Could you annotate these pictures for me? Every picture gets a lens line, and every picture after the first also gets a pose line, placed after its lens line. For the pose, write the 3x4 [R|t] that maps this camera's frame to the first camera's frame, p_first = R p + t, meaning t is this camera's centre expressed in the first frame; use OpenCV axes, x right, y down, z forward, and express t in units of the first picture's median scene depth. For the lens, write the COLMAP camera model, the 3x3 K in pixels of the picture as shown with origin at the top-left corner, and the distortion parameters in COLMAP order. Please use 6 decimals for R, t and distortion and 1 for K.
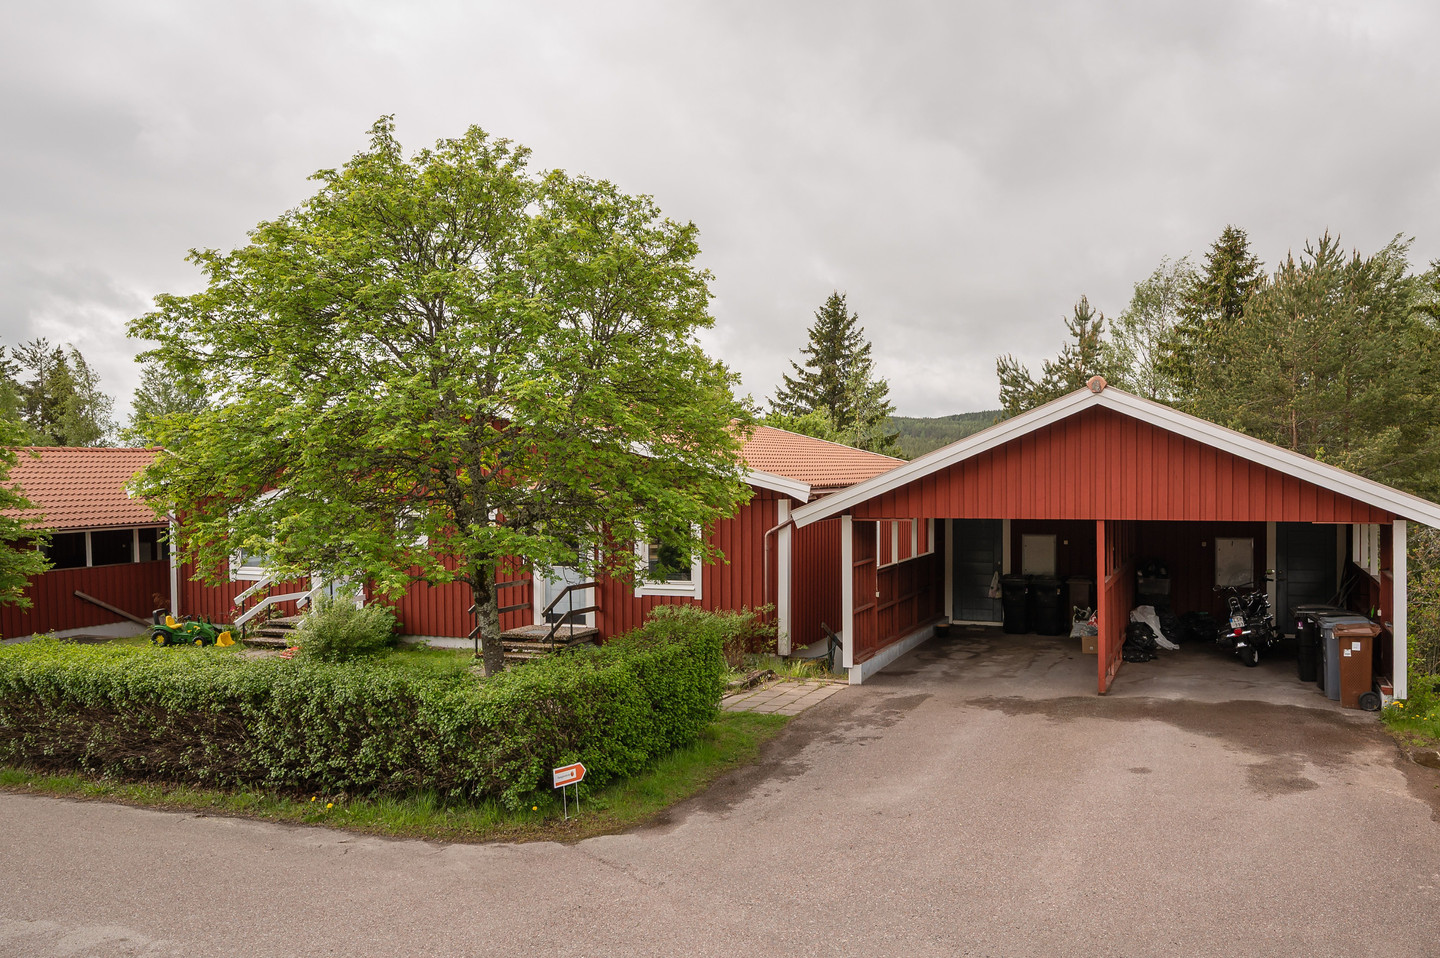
lens RADIAL K [[1018.1, 0, 764.2], [0, 1018.1, 477.5], [0, 0, 1]] dist [0.003652, 0.002681]
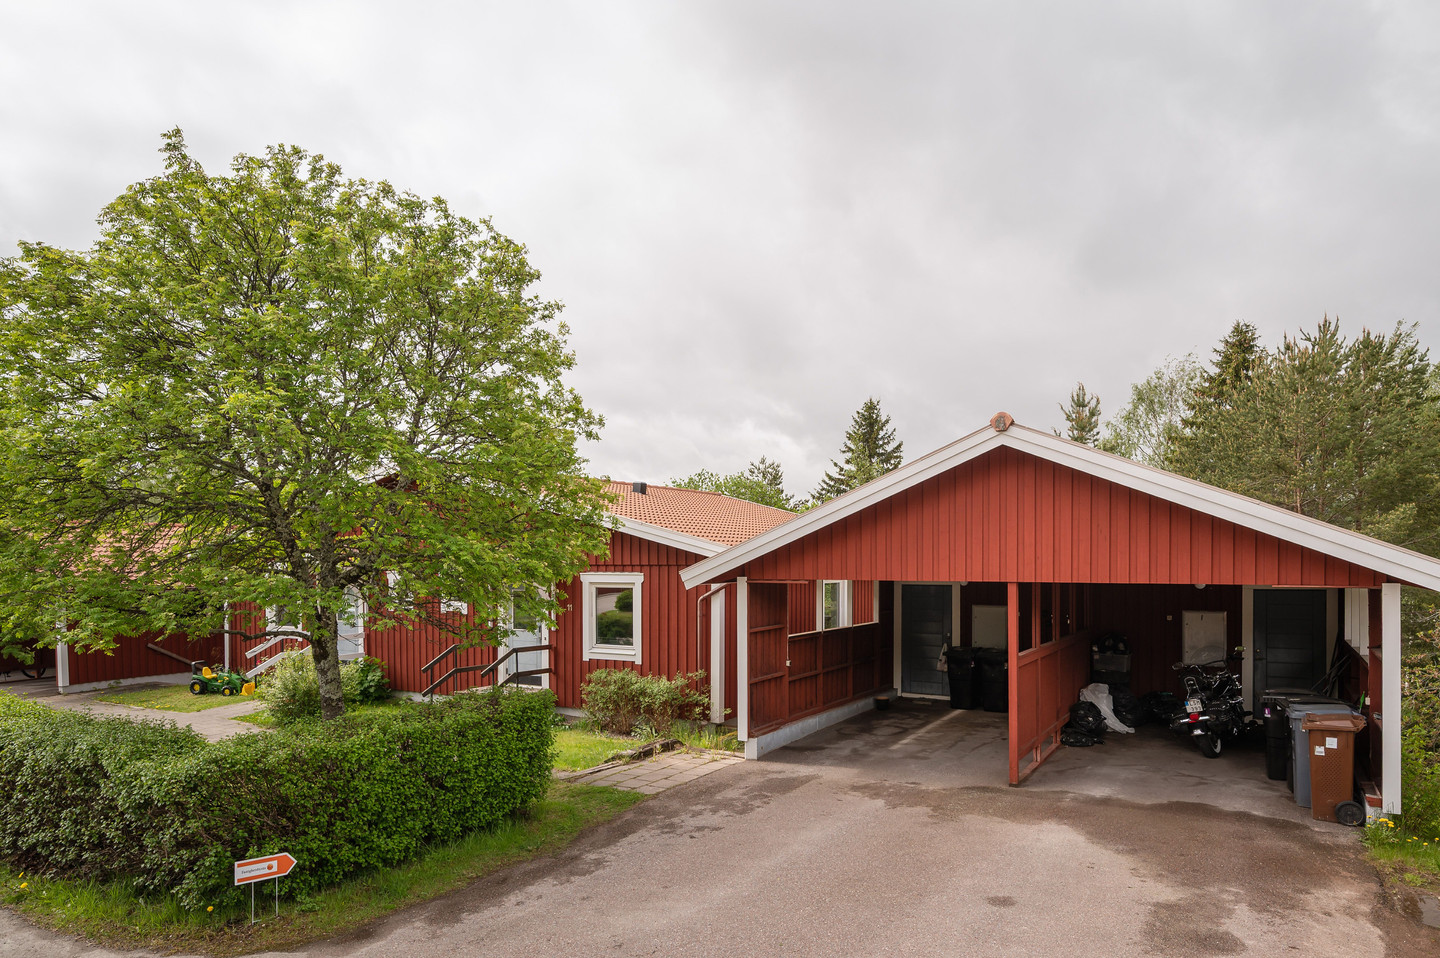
lens RADIAL K [[848.3, 0, 713.7], [0, 848.3, 549.0], [0, 0, 1]] dist [0.002212, 0.001024]
pose [[0.989843, 0.007198, -0.141980, 0.162913], [-0.009986, 0.999771, -0.018931, 0.026671], [0.141811, 0.020157, 0.989688, 0.226440]]
